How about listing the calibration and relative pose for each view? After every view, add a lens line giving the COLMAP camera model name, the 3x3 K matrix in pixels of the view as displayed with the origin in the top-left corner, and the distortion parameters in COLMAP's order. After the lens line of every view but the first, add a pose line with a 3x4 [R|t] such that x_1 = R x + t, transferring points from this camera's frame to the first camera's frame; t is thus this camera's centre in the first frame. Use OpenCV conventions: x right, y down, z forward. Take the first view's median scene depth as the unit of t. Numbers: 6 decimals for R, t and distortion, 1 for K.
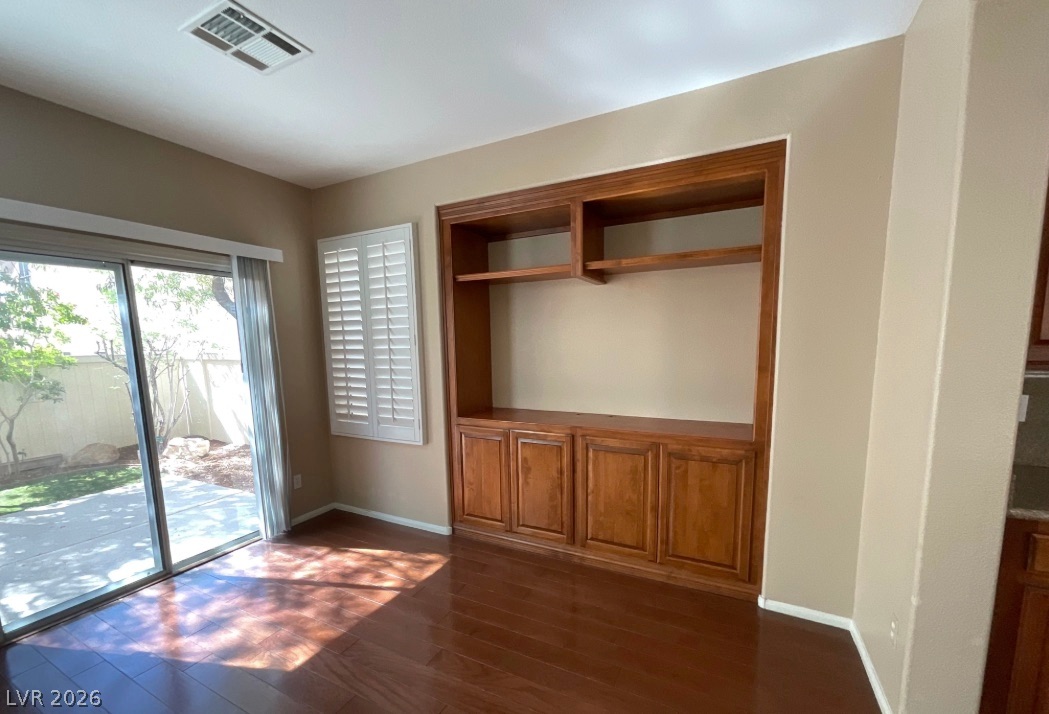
lens RADIAL K [[429.5, 0, 523.0], [0, 429.5, 395.1], [0, 0, 1]] dist [0.001107, 0.000098]
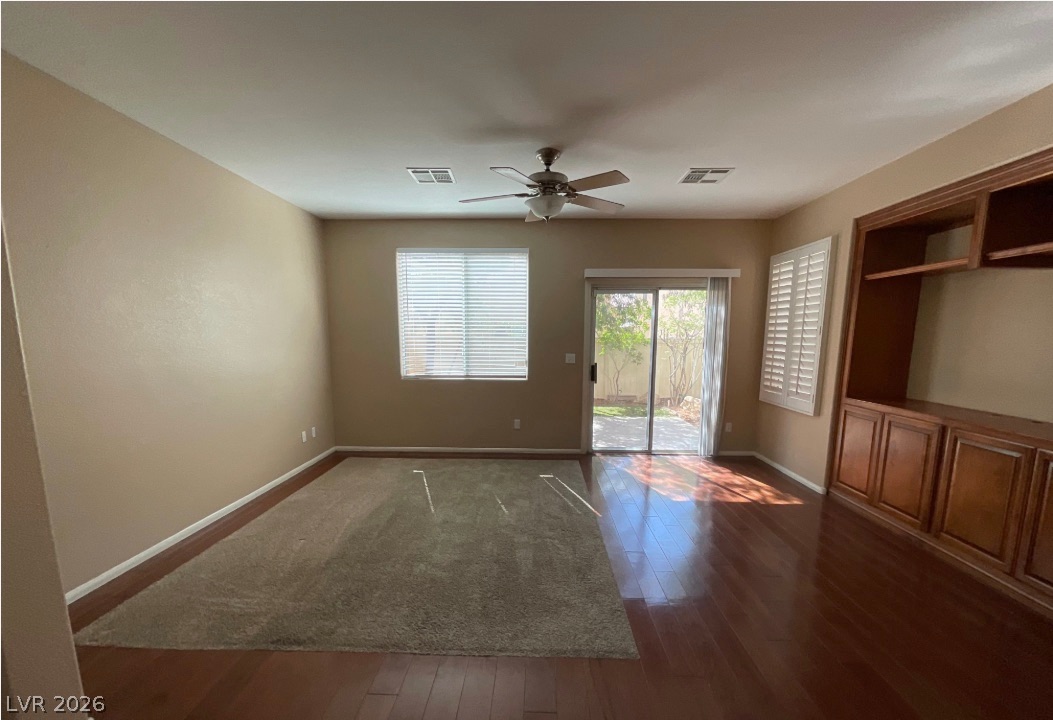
lens RADIAL K [[430.7, 0, 526.1], [0, 430.7, 396.2], [0, 0, 1]] dist [0.000631, 0.000123]
pose [[0.432612, 0.148774, -0.889220, 0.523774], [-0.128200, 0.986420, 0.102666, 0.040638], [0.892419, 0.069583, 0.445810, -0.306818]]
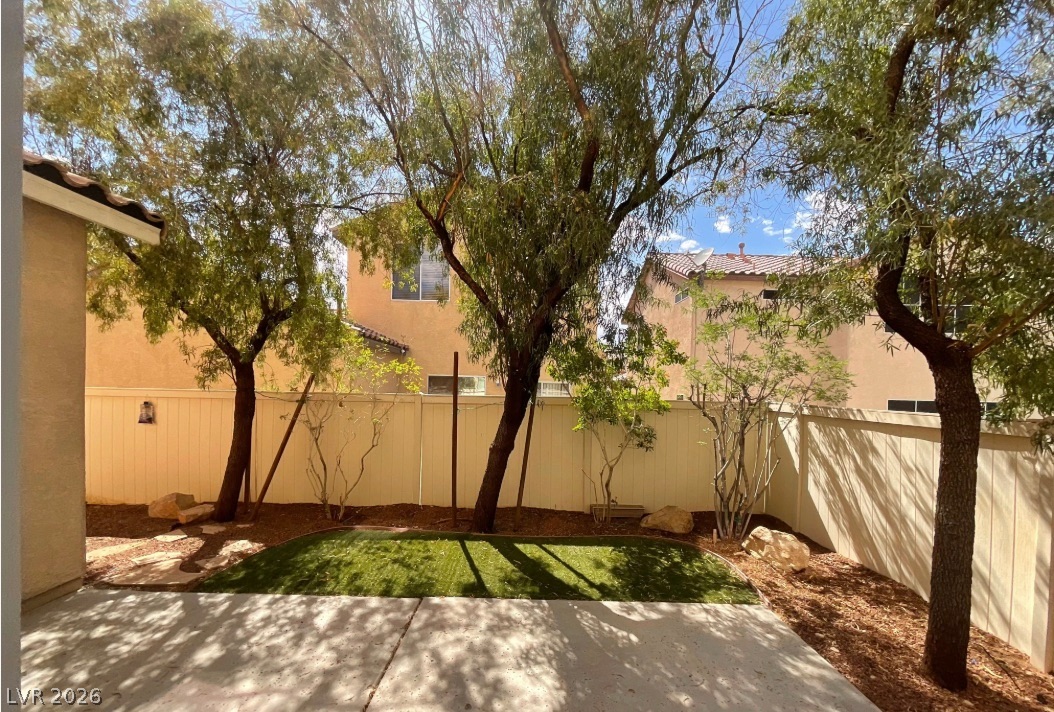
lens RADIAL K [[434.1, 0, 524.8], [0, 434.1, 385.5], [0, 0, 1]] dist [0.000495, 0.000295]
pose [[0.447127, 0.033294, -0.893851, -0.752634], [-0.141012, 0.989435, -0.033683, -0.098000], [0.883285, 0.141104, 0.447098, 0.665017]]
